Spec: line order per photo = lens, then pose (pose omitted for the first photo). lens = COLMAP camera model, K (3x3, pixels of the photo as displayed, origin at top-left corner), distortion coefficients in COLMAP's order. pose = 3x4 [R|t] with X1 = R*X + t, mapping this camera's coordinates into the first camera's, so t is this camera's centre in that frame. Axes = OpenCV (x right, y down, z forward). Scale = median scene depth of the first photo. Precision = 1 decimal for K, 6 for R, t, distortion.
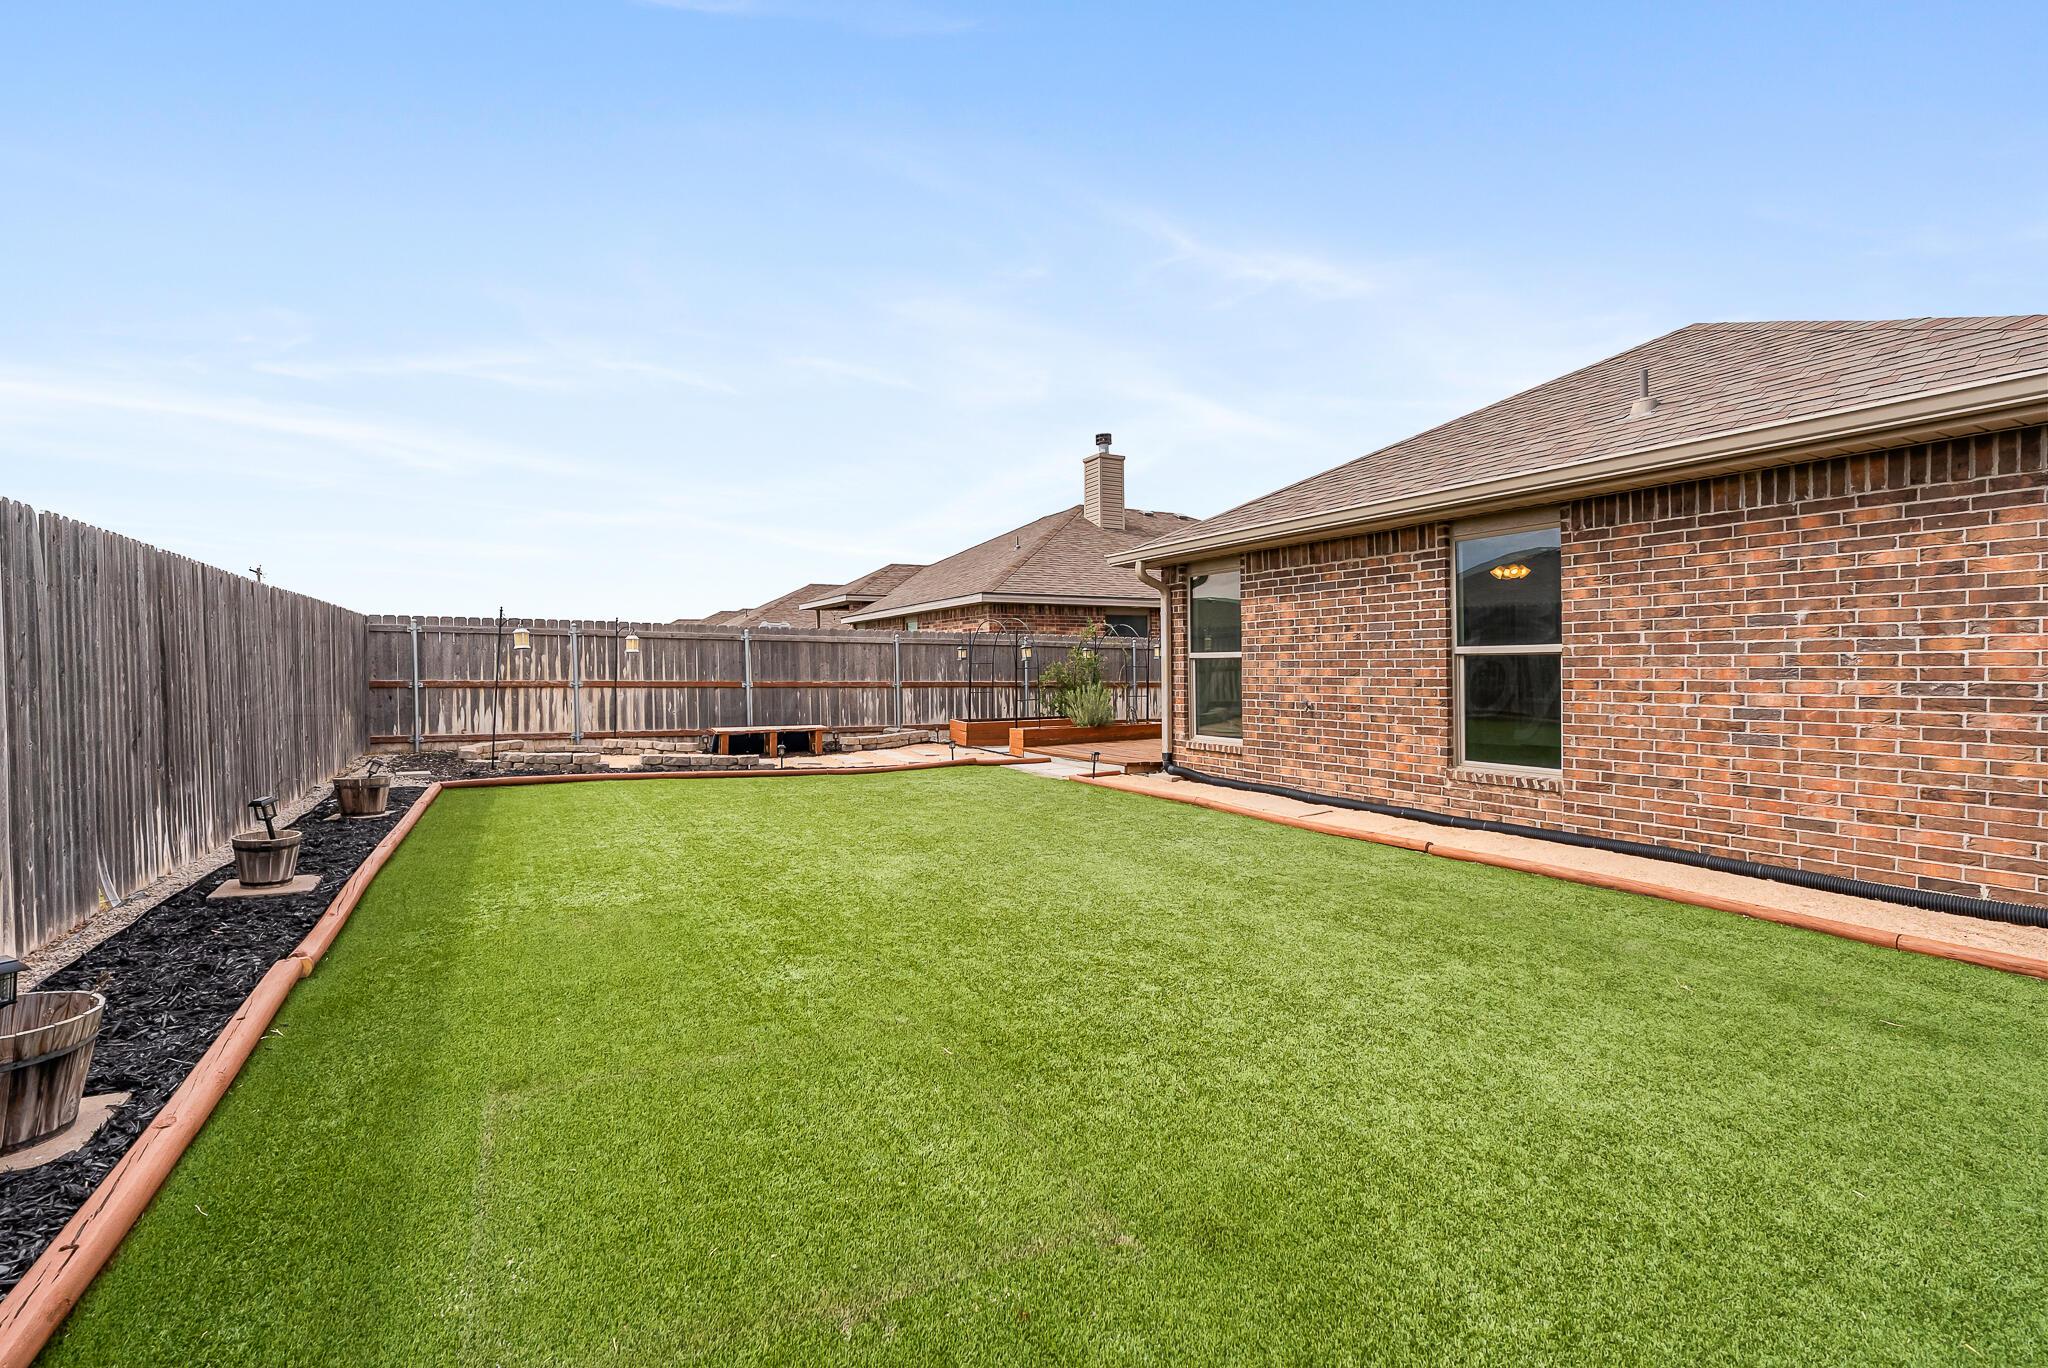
lens RADIAL K [[924.0, 0, 1028.6], [0, 924.0, 678.4], [0, 0, 1]] dist [-0.001518, -0.000019]
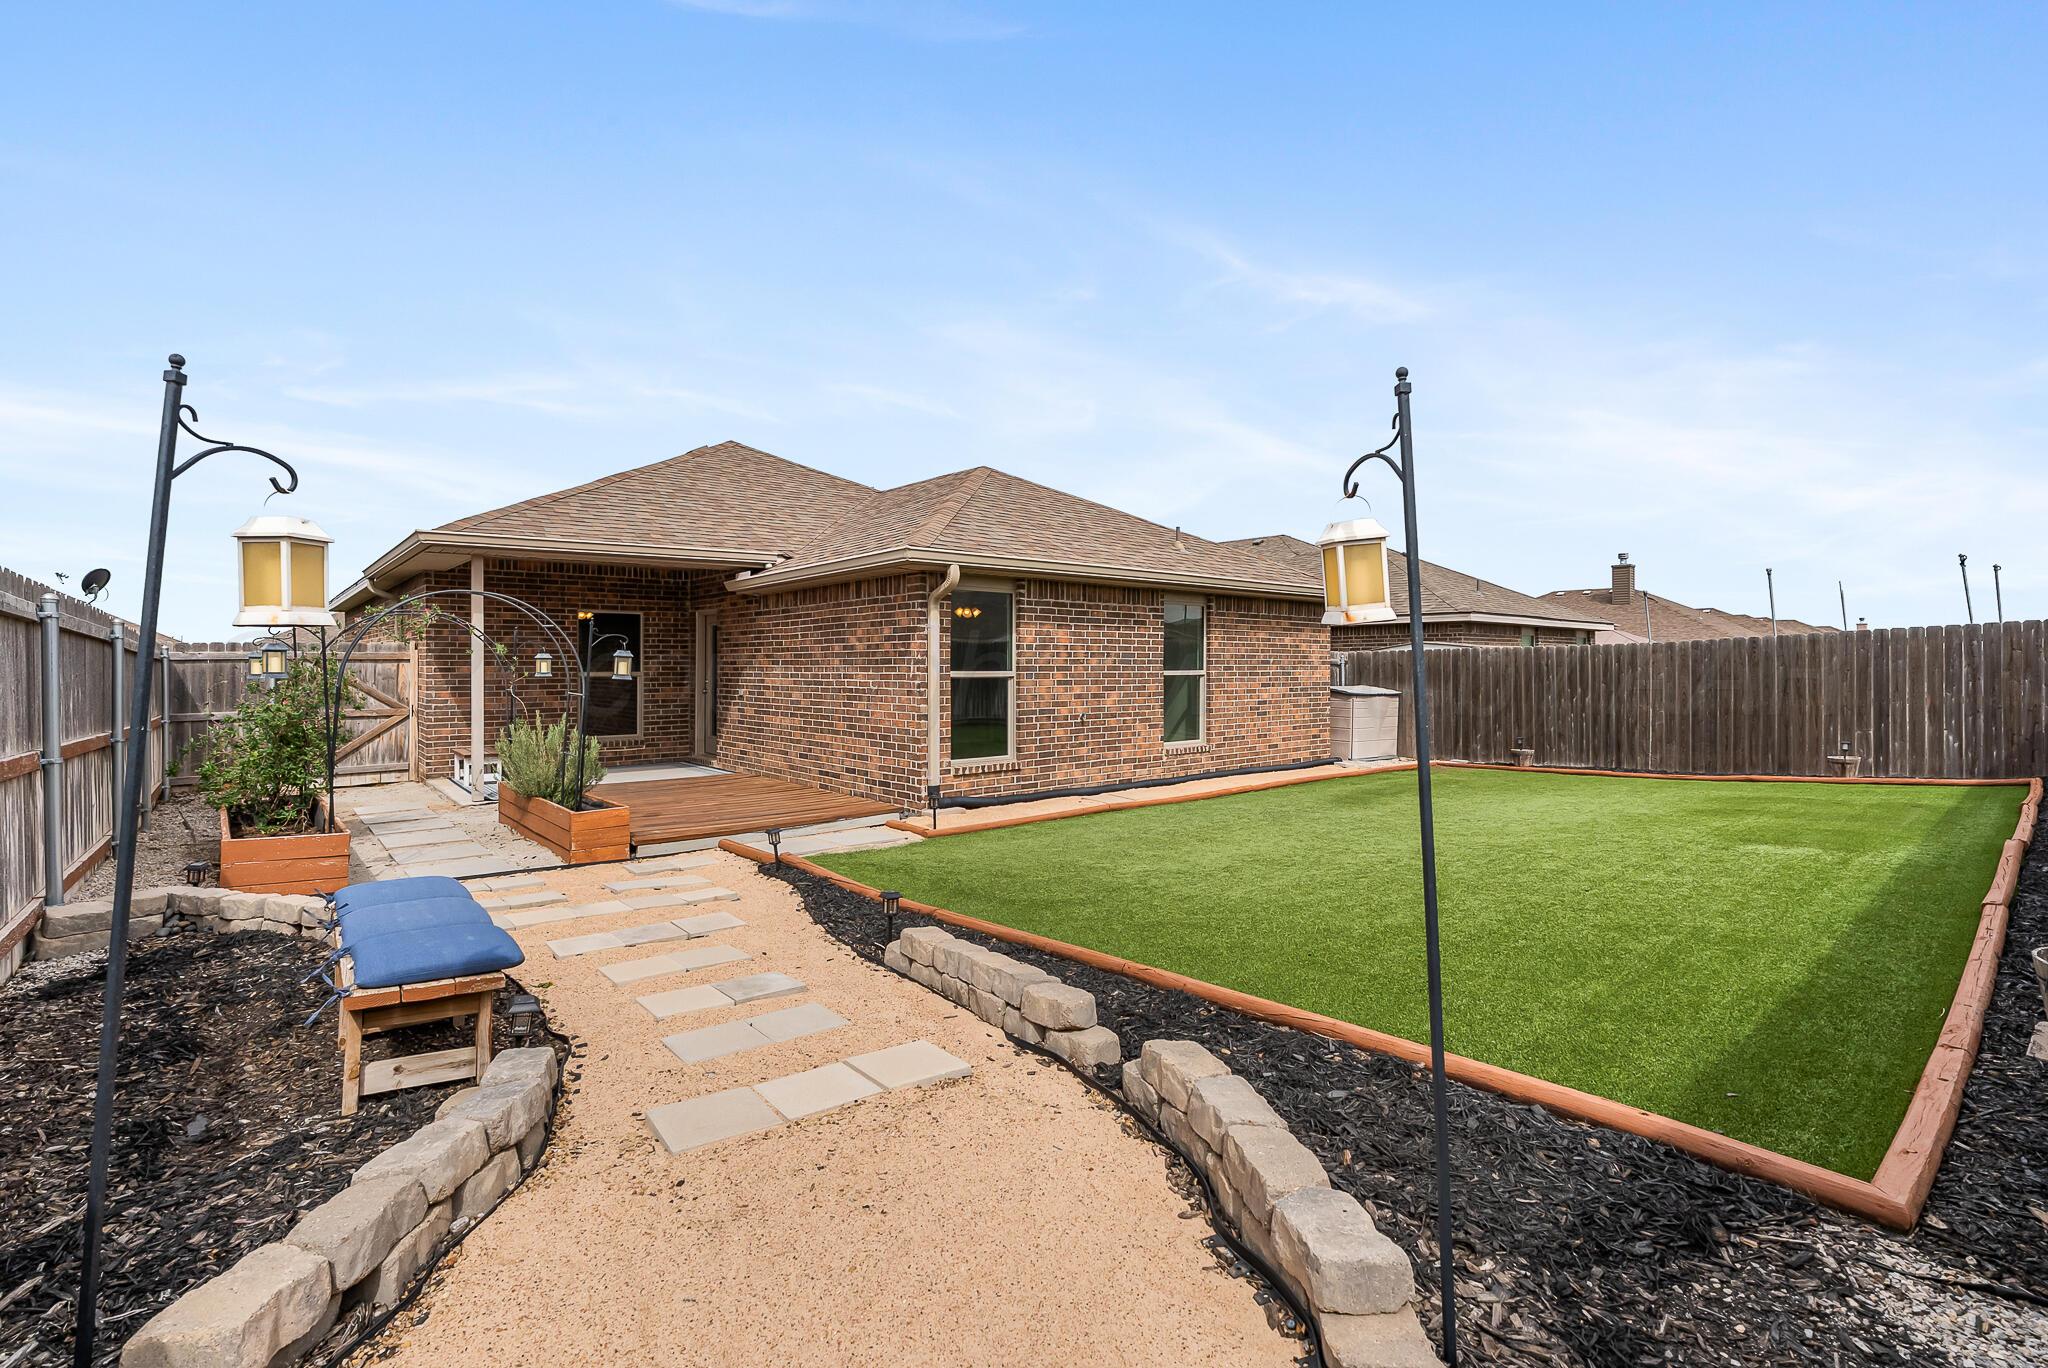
lens RADIAL K [[924.0, 0, 1028.6], [0, 924.0, 678.4], [0, 0, 1]] dist [-0.001518, -0.000019]
pose [[-0.208721, -0.001767, 0.977974, -0.875807], [0.016958, 0.999841, 0.005426, -0.028680], [-0.977828, 0.017717, -0.208658, 1.323725]]
